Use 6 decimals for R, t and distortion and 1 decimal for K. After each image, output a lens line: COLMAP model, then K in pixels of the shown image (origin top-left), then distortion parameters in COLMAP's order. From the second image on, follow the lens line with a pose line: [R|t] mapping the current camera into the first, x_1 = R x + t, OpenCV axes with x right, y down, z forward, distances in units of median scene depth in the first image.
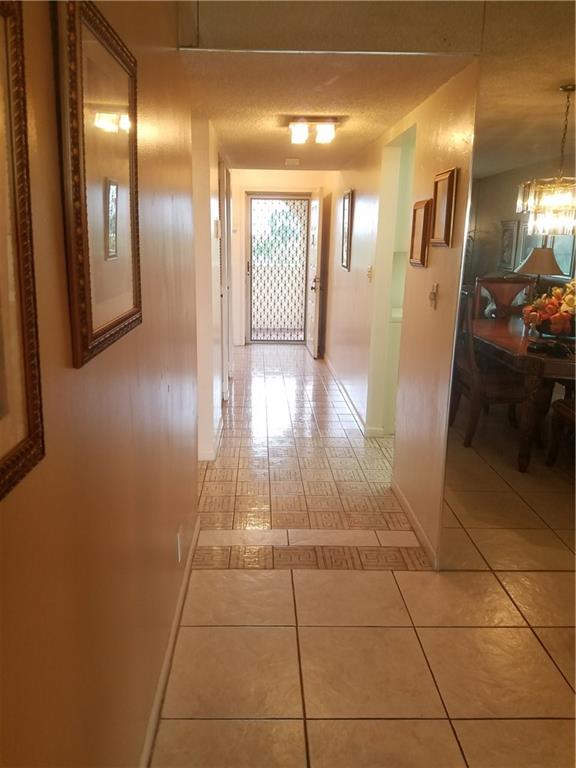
lens RADIAL K [[593.2, 0, 280.0], [0, 593.2, 369.7], [0, 0, 1]] dist [0.130081, -0.202260]
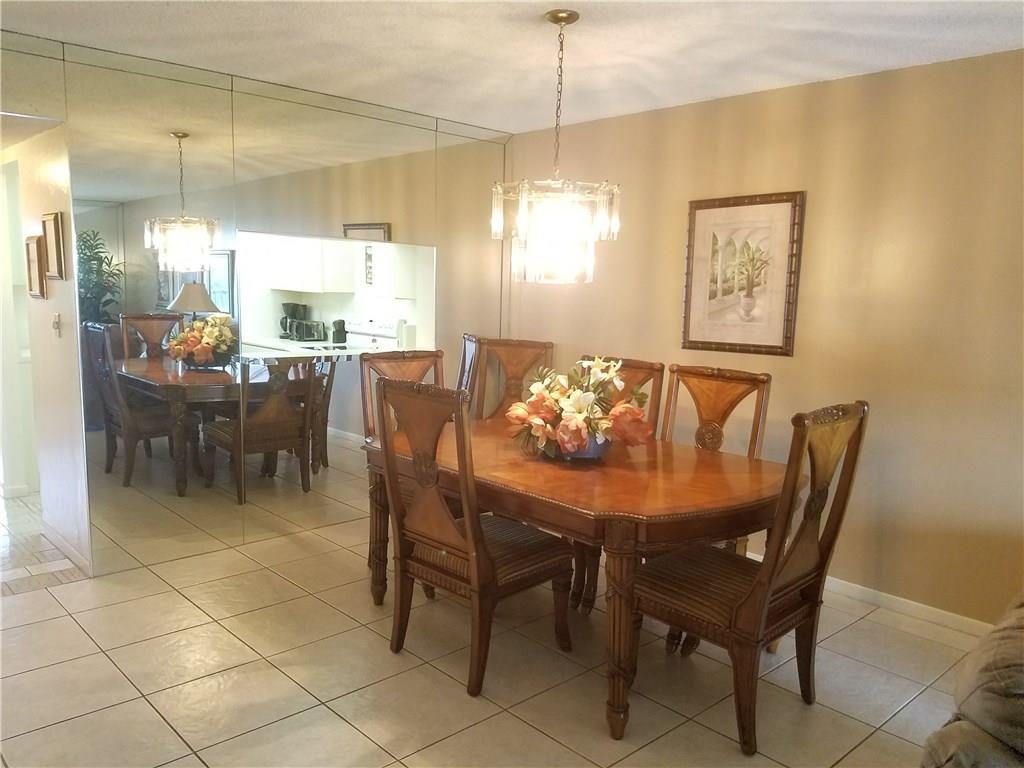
lens RADIAL K [[790.9, 0, 500.5], [0, 790.9, 421.3], [0, 0, 1]] dist [0.130081, -0.202260]
pose [[0.757712, -0.103379, 0.644349, -0.062958], [0.123704, 0.992224, 0.013724, 0.088744], [-0.640757, 0.069310, 0.764608, -0.421911]]
